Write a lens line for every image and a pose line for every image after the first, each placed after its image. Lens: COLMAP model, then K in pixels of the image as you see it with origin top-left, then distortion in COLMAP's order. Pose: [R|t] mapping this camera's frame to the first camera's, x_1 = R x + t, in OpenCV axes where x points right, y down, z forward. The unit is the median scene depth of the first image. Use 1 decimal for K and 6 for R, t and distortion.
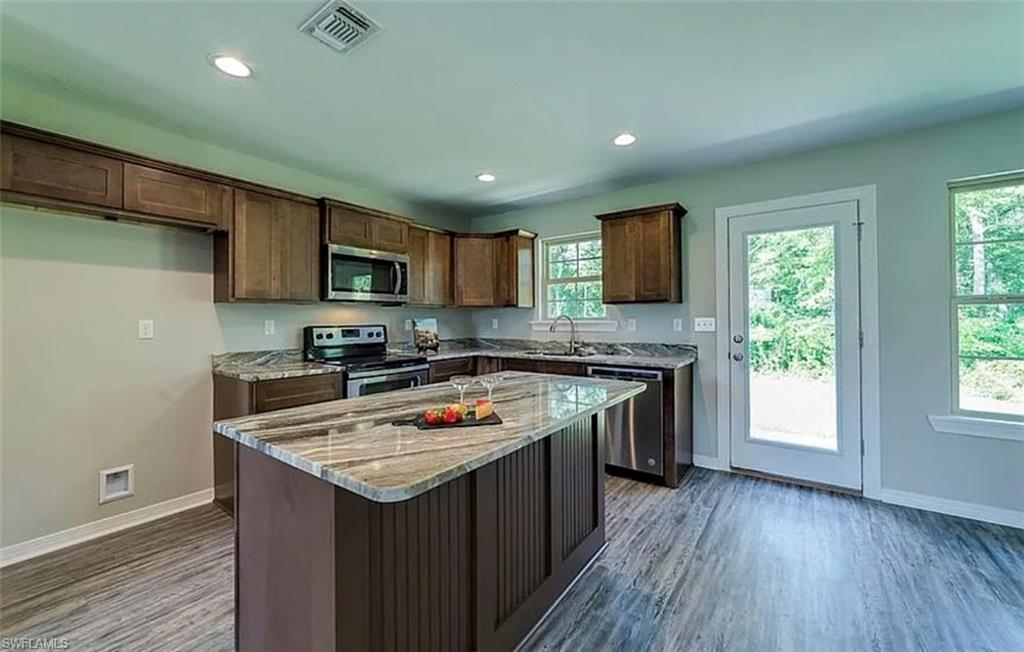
lens RADIAL K [[397.8, 0, 508.9], [0, 397.8, 319.1], [0, 0, 1]] dist [-0.013142, -0.000033]
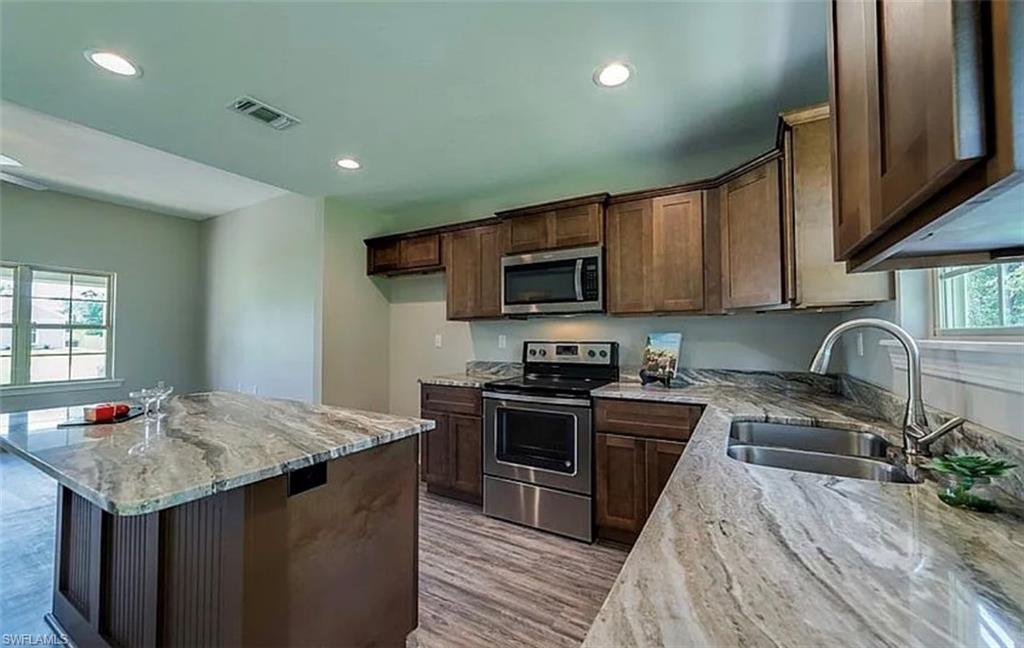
lens RADIAL K [[402.6, 0, 513.0], [0, 402.6, 328.9], [0, 0, 1]] dist [-0.000381, 0.000007]
pose [[0.105402, -0.013953, -0.994332, 0.473003], [0.000644, 0.999902, -0.013962, 0.000886], [0.994429, 0.000832, 0.105401, 0.801134]]
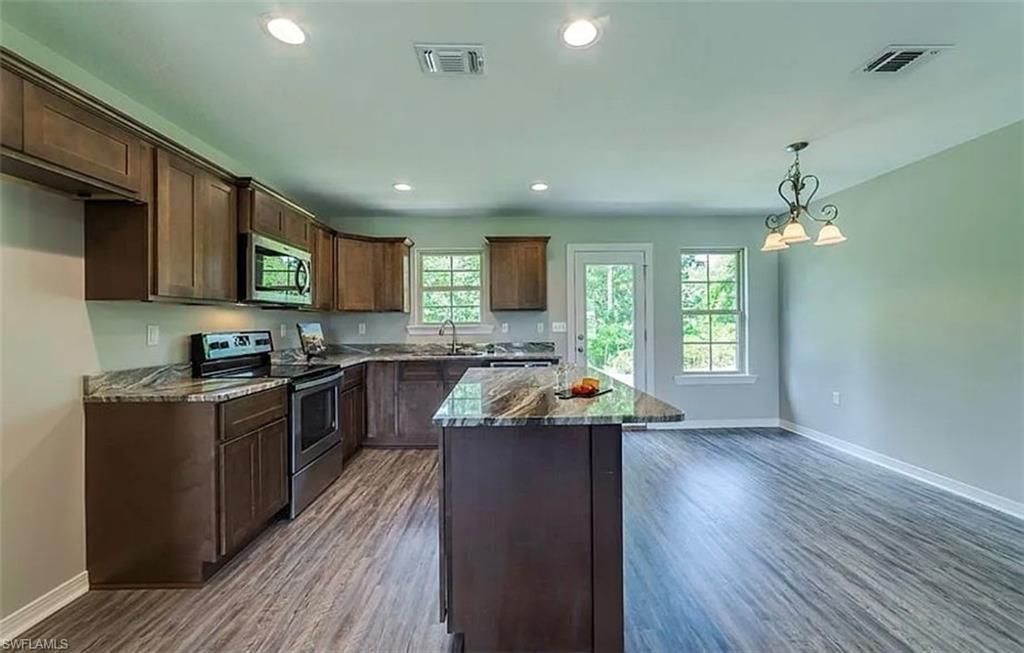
lens RADIAL K [[400.1, 0, 512.0], [0, 400.1, 326.5], [0, 0, 1]] dist [0.000304, 0.000013]
pose [[0.793954, -0.006540, 0.607942, -0.463379], [0.003370, 0.999974, 0.006356, 0.002047], [-0.607968, -0.002998, 0.793956, -0.001520]]
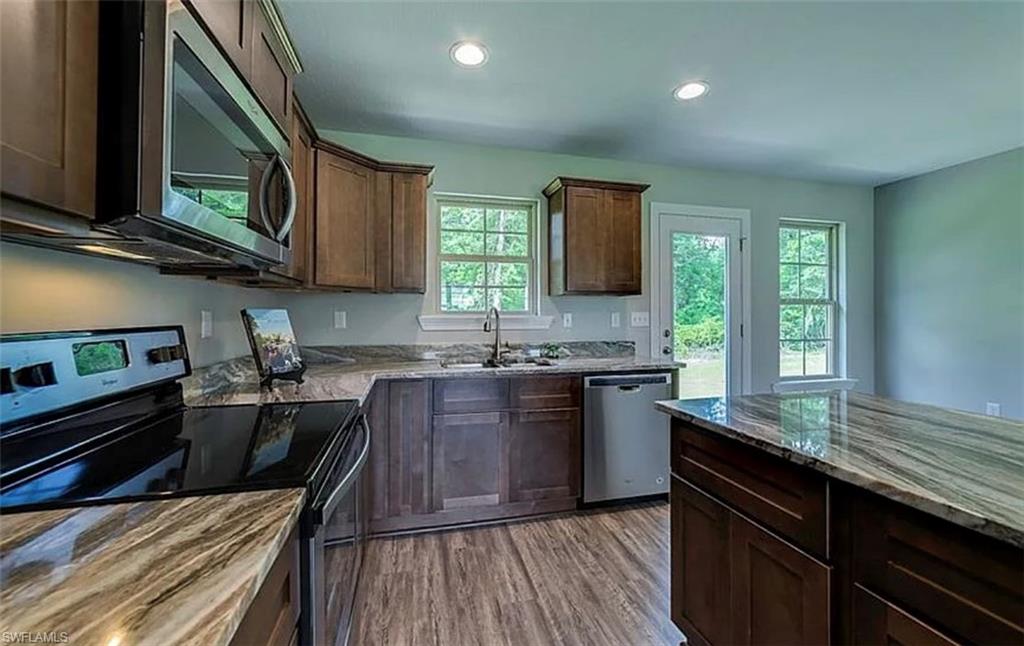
lens RADIAL K [[399.5, 0, 513.7], [0, 399.5, 316.6], [0, 0, 1]] dist [0.000362, 0.000089]
pose [[0.634180, 0.000296, 0.773186, -0.438165], [-0.005908, 0.999973, 0.004463, 0.004216], [-0.773163, -0.007398, 0.634164, 0.603174]]
